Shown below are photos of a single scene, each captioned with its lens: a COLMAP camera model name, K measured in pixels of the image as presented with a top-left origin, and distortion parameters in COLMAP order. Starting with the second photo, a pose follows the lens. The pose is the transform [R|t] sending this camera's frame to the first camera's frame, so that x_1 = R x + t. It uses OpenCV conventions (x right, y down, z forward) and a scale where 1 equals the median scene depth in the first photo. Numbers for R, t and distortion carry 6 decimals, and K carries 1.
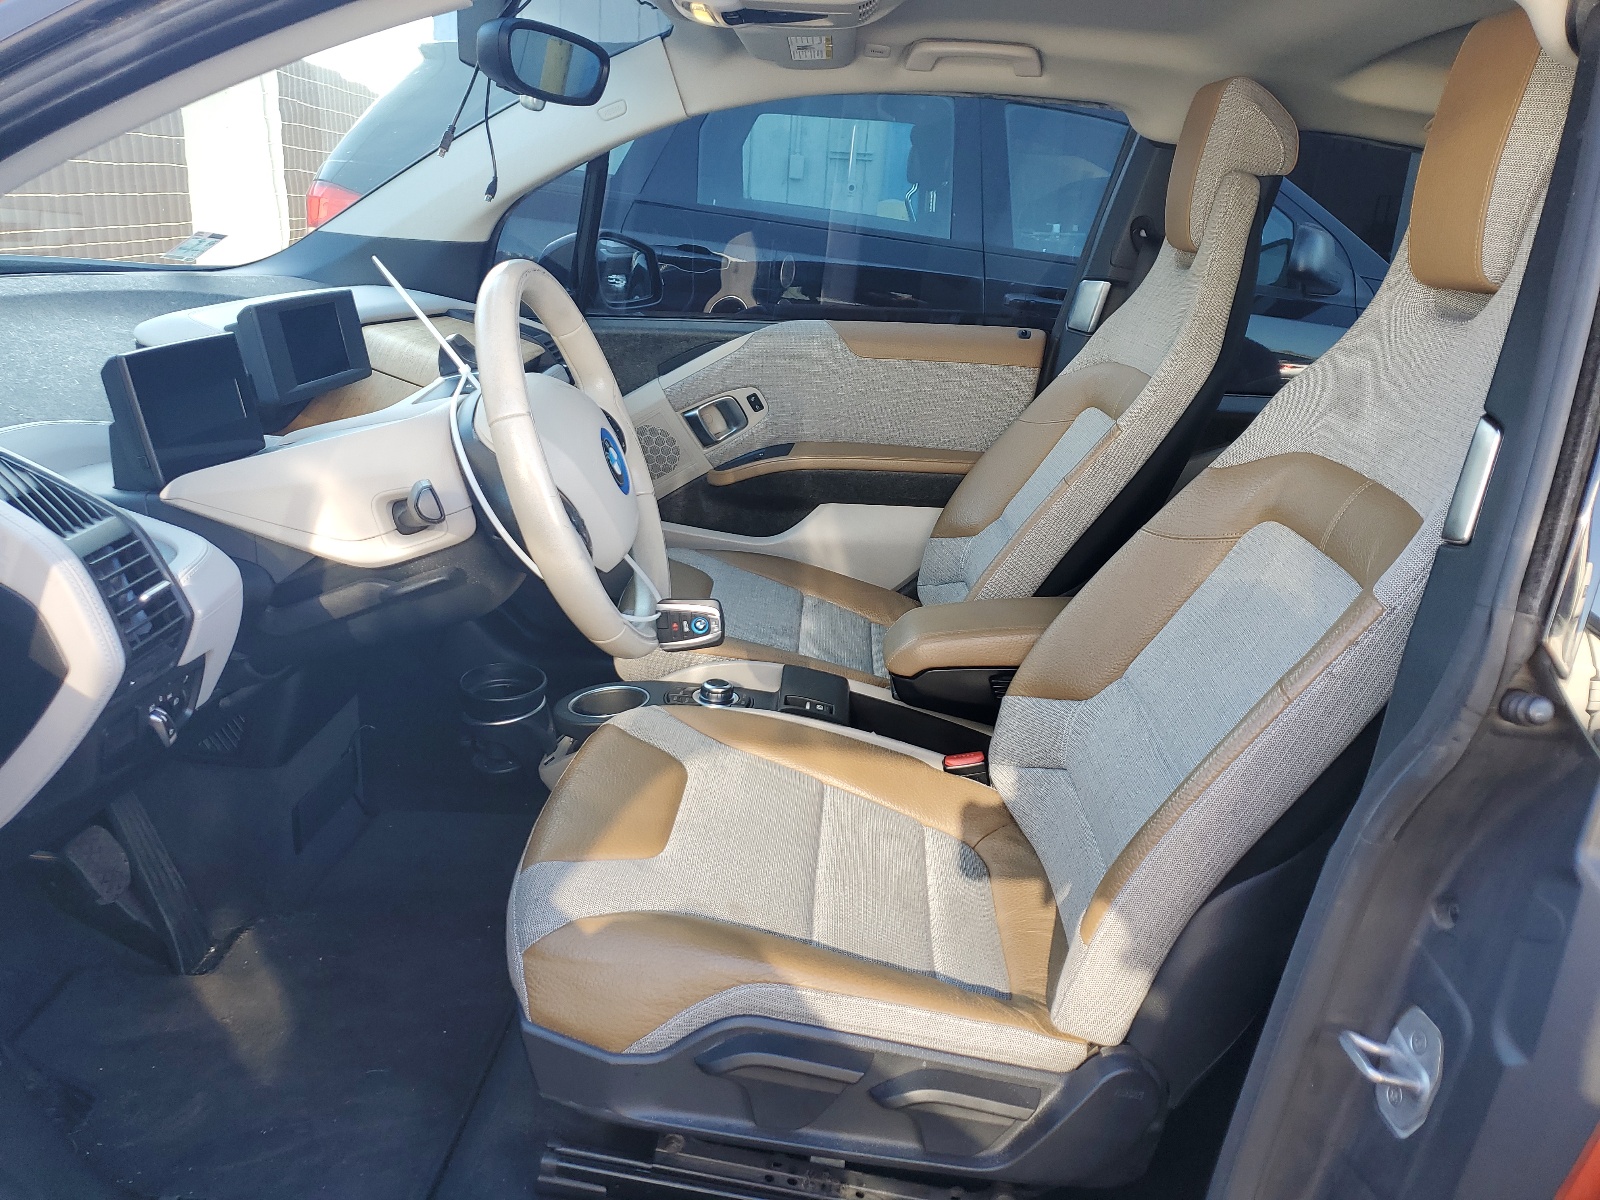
lens RADIAL K [[1225.4, 0, 849.5], [0, 1225.4, 600.0], [0, 0, 1]] dist [-0.013187, -0.003678]
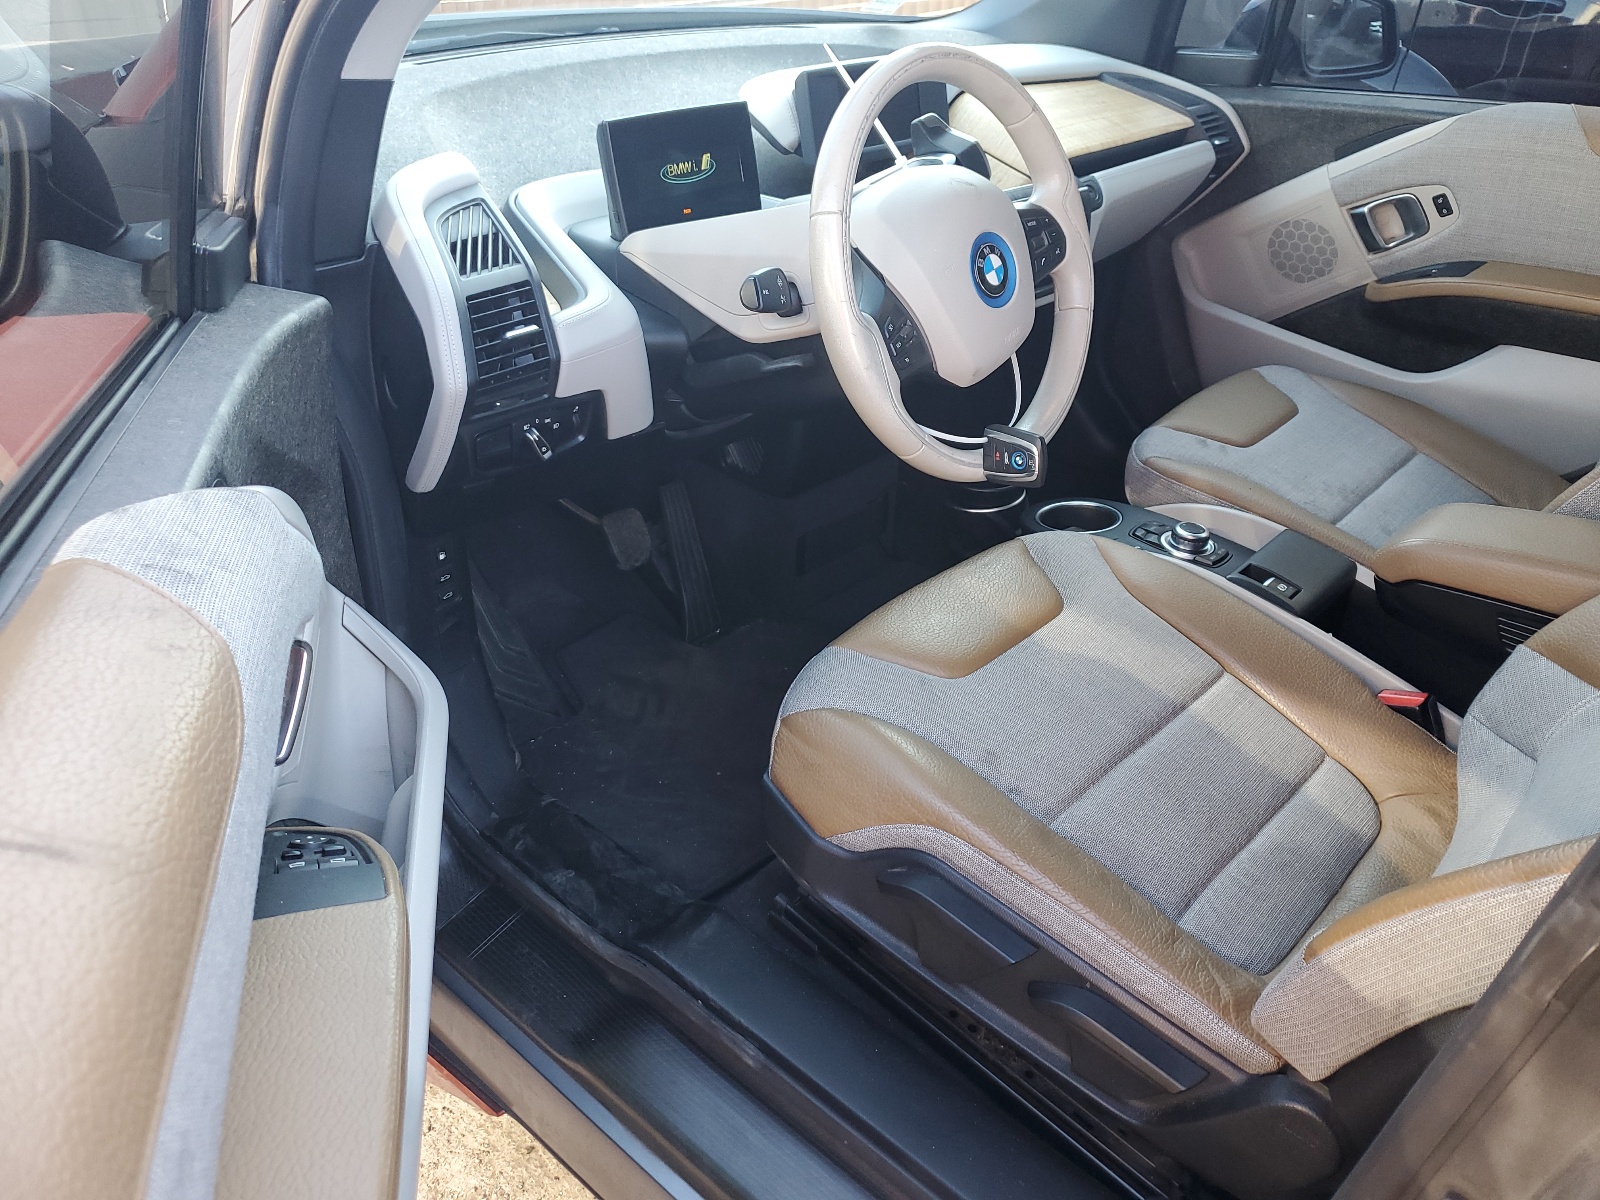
lens RADIAL K [[1225.4, 0, 849.5], [0, 1225.4, 600.0], [0, 0, 1]] dist [-0.013187, -0.003678]
pose [[0.751998, 0.294529, -0.589704, 0.186204], [-0.175086, 0.951737, 0.252074, -0.046752], [0.635487, -0.086310, 0.767273, 0.100104]]
